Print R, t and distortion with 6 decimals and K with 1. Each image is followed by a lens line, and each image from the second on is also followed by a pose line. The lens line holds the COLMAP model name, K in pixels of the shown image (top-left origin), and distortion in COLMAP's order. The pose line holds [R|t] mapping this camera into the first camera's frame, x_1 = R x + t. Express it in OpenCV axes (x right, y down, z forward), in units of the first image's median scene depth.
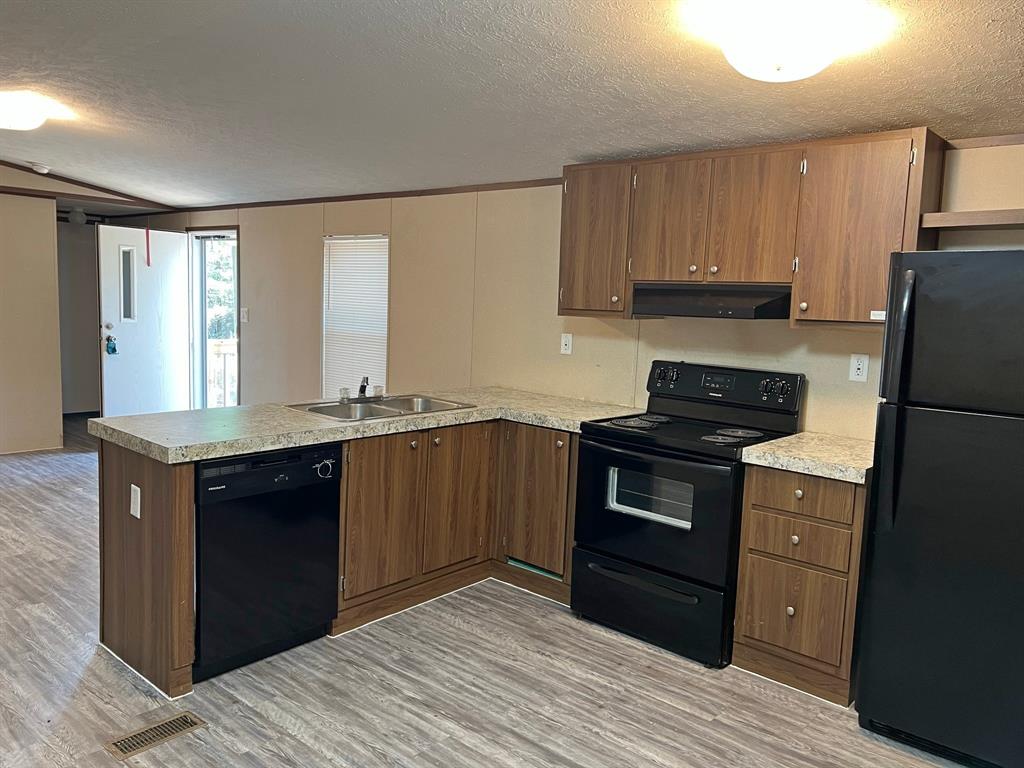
lens RADIAL K [[771.3, 0, 516.6], [0, 771.3, 387.5], [0, 0, 1]] dist [0.054807, -0.063369]
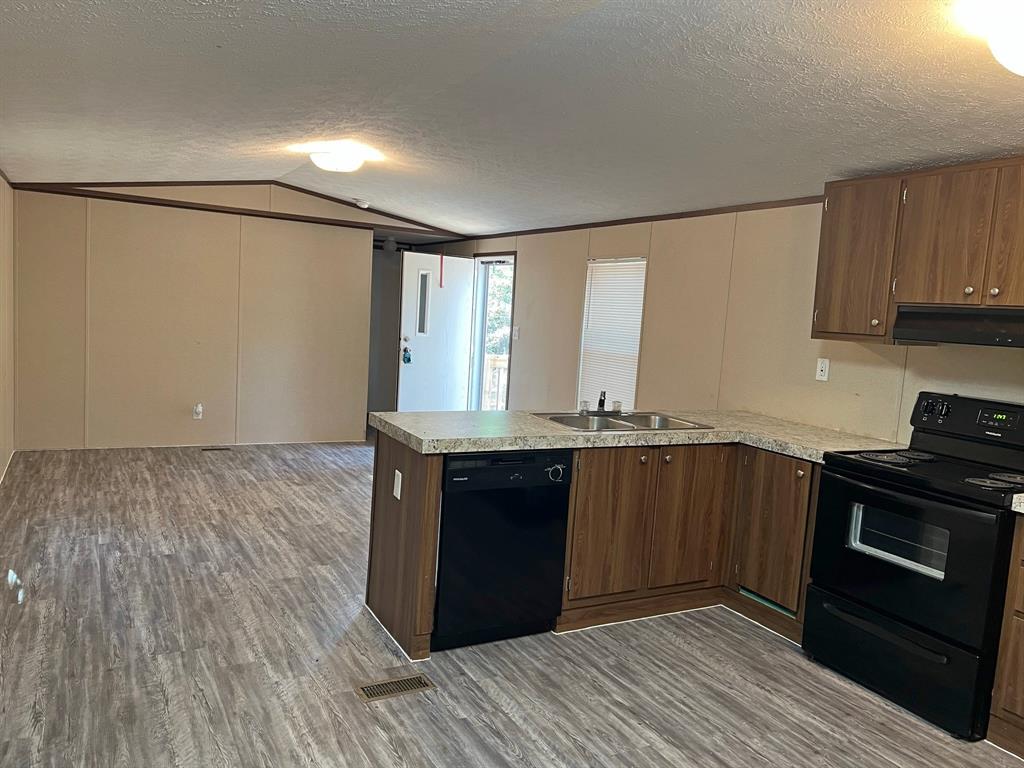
lens RADIAL K [[771.3, 0, 517.3], [0, 771.3, 391.1], [0, 0, 1]] dist [0.054807, -0.063369]
pose [[0.936247, 0.055713, -0.346896, 0.059963], [-0.065510, 0.997714, -0.016570, 0.011938], [0.345180, 0.038239, 0.937757, -0.021585]]
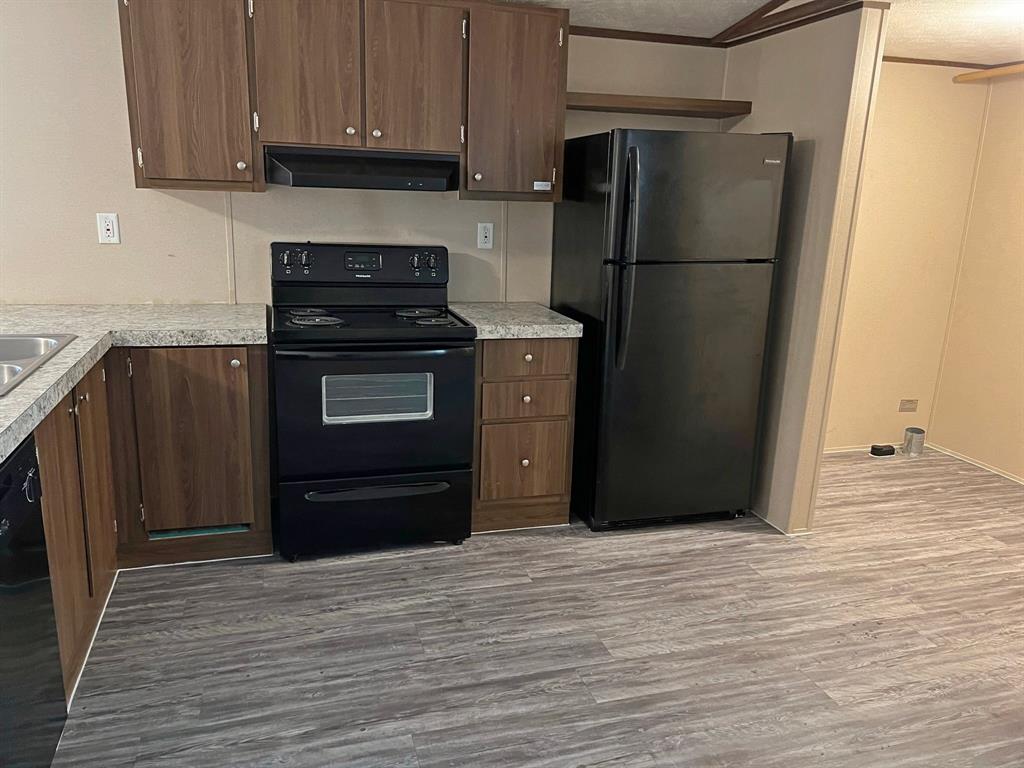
lens RADIAL K [[771.3, 0, 511.3], [0, 771.3, 387.8], [0, 0, 1]] dist [0.054807, -0.063369]
pose [[0.538609, -0.233463, 0.809565, -0.454405], [0.087228, 0.971132, 0.222022, -0.053776], [-0.838028, -0.048967, 0.543425, 0.373881]]
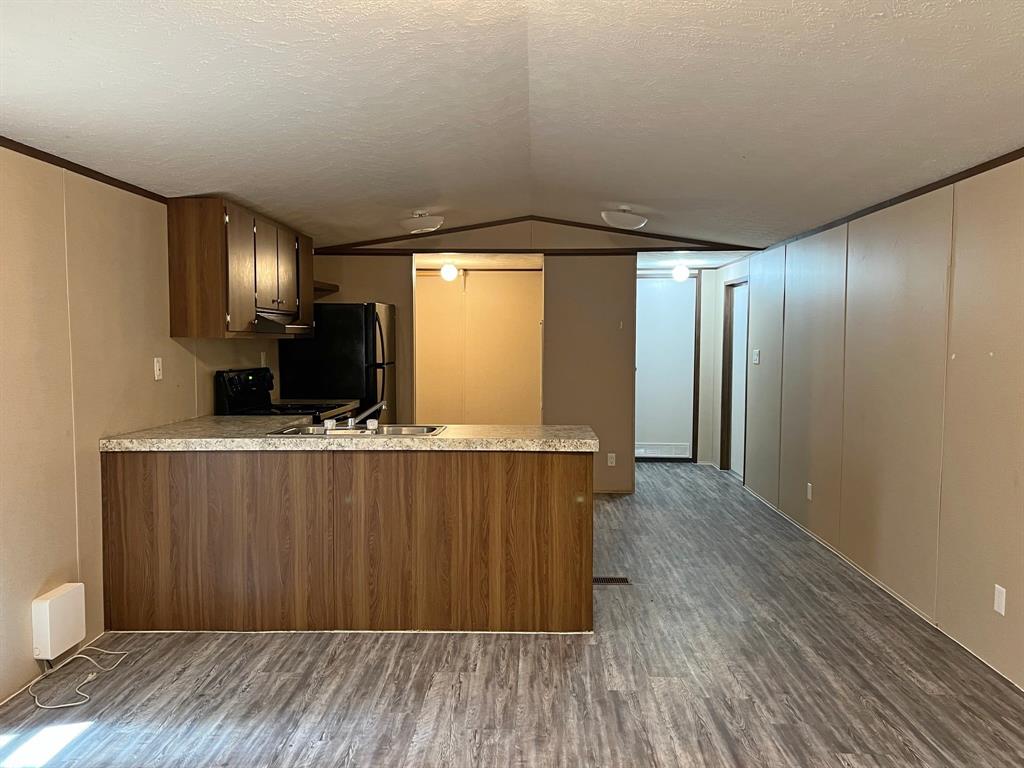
lens RADIAL K [[771.3, 0, 512.7], [0, 771.3, 385.3], [0, 0, 1]] dist [0.054807, -0.063369]
pose [[-0.629247, -0.090925, 0.771868, -1.227702], [0.059855, 0.984514, 0.164770, -0.217099], [-0.774897, 0.149881, -0.614060, 1.628430]]
